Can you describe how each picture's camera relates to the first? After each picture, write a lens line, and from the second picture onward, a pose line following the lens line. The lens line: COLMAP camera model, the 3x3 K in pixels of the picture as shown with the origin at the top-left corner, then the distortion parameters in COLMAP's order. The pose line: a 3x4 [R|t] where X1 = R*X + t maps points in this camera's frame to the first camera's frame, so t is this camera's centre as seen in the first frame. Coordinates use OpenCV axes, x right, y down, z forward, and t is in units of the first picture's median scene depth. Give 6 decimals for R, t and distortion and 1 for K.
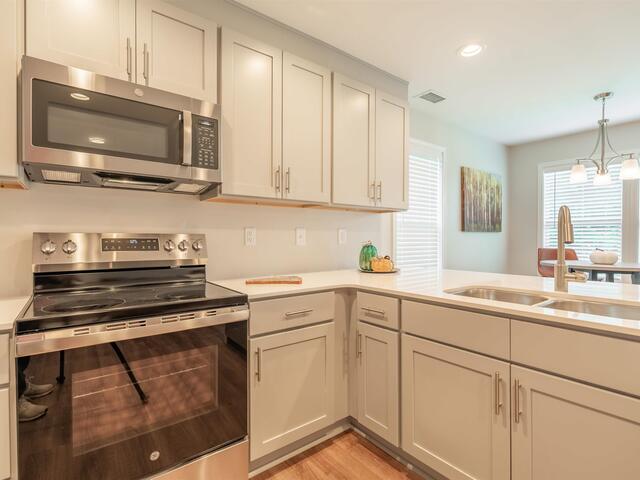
lens RADIAL K [[327.0, 0, 324.1], [0, 327.0, 238.7], [0, 0, 1]] dist [-0.006853, 0.000646]
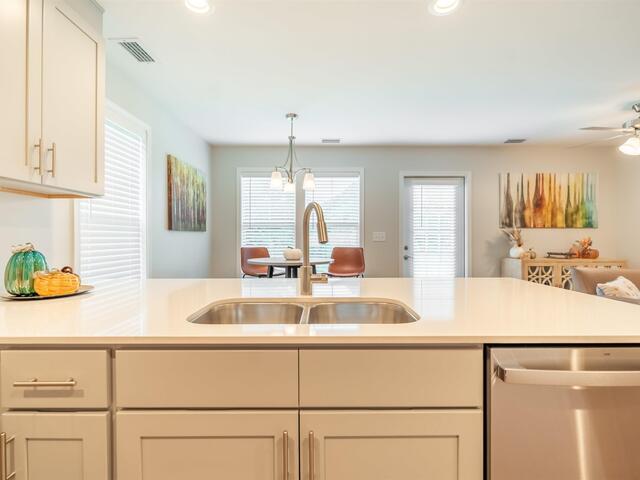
lens RADIAL K [[327.0, 0, 324.1], [0, 327.0, 238.7], [0, 0, 1]] dist [-0.006853, 0.000646]
pose [[0.629523, -0.003889, 0.776972, 0.015829], [0.003599, 0.999991, 0.002089, -0.000276], [-0.776973, 0.001481, 0.629532, 0.175950]]
